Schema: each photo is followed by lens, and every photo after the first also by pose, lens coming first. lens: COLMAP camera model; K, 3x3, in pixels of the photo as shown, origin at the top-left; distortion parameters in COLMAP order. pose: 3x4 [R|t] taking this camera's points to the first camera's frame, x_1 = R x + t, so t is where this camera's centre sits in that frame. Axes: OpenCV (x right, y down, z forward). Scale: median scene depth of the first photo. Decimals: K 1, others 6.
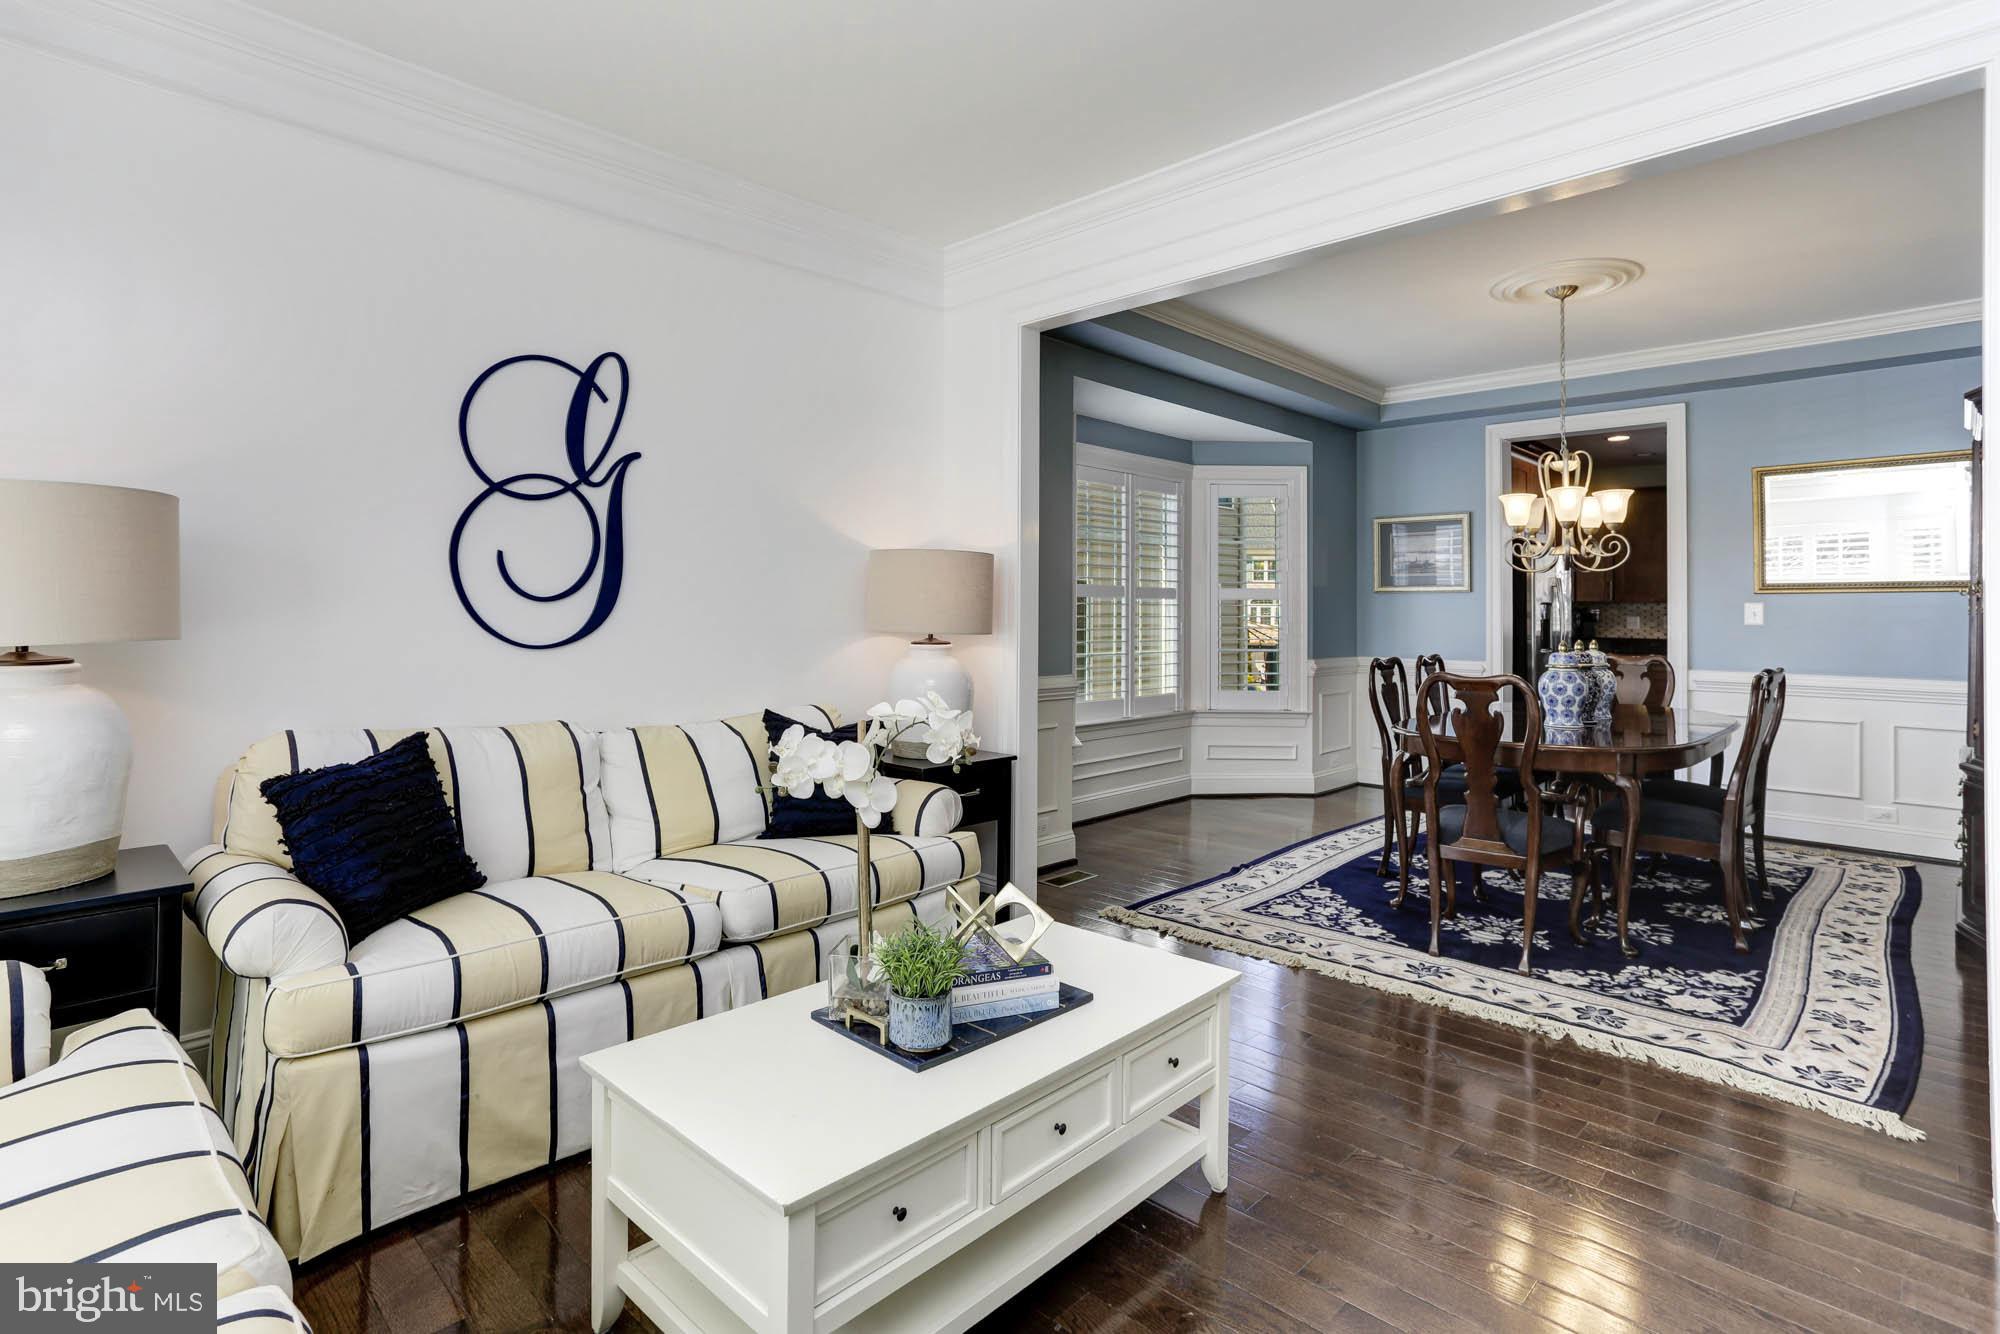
lens RADIAL K [[989.5, 0, 996.7], [0, 989.5, 604.0], [0, 0, 1]] dist [-0.016198, 0.000881]
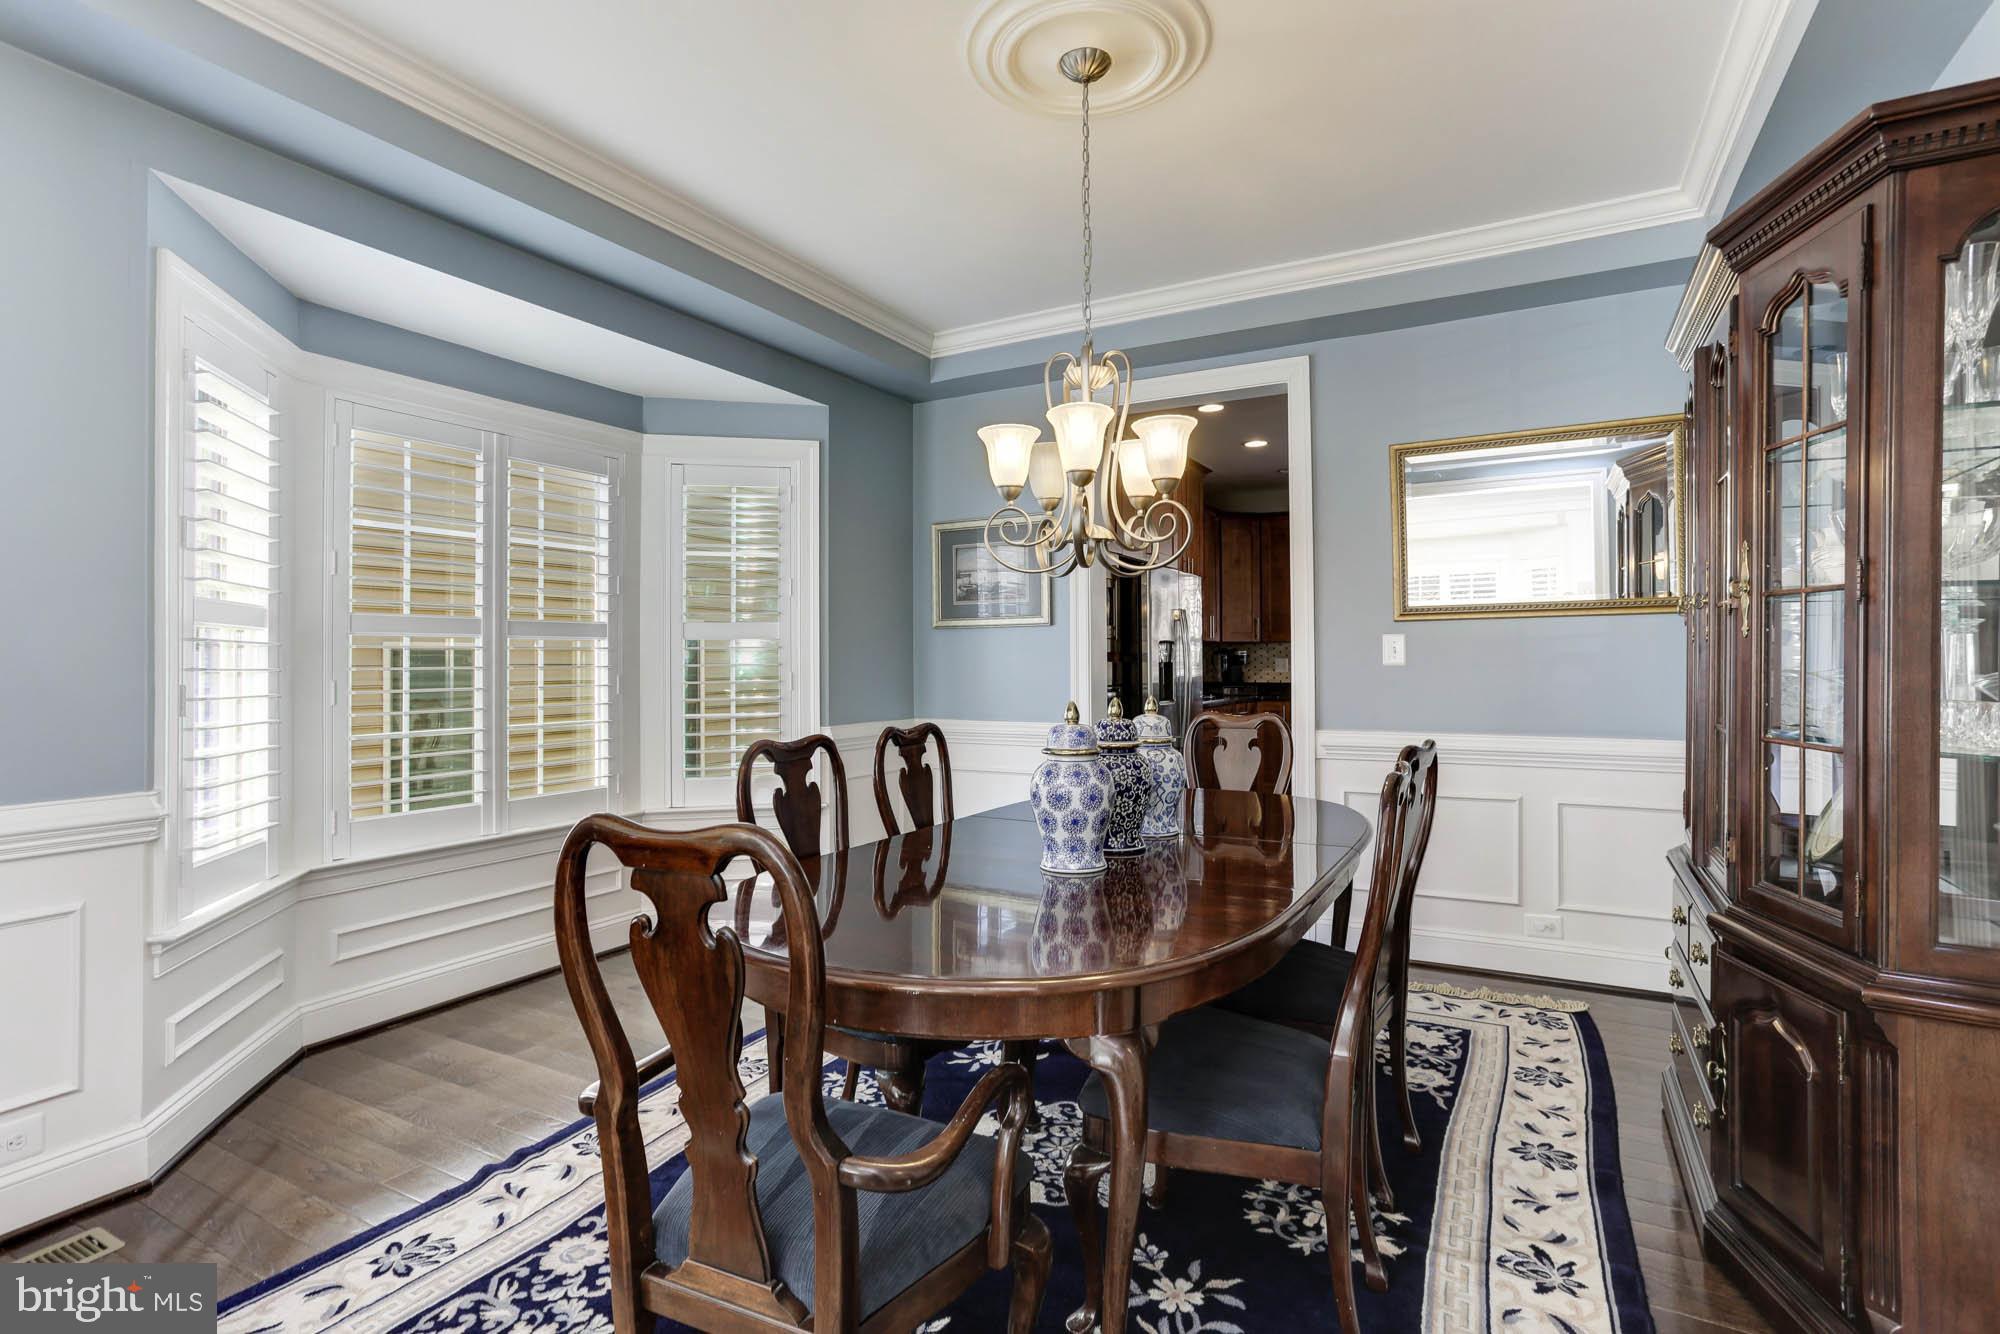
lens RADIAL K [[983.0, 0, 1000.0], [0, 983.0, 667.0], [0, 0, 1]] dist [-0.087112, 0.000030]
pose [[0.965023, -0.016829, 0.261624, 0.292947], [0.013753, 0.999813, 0.013585, 0.008667], [-0.261803, -0.009512, 0.965074, 0.371737]]
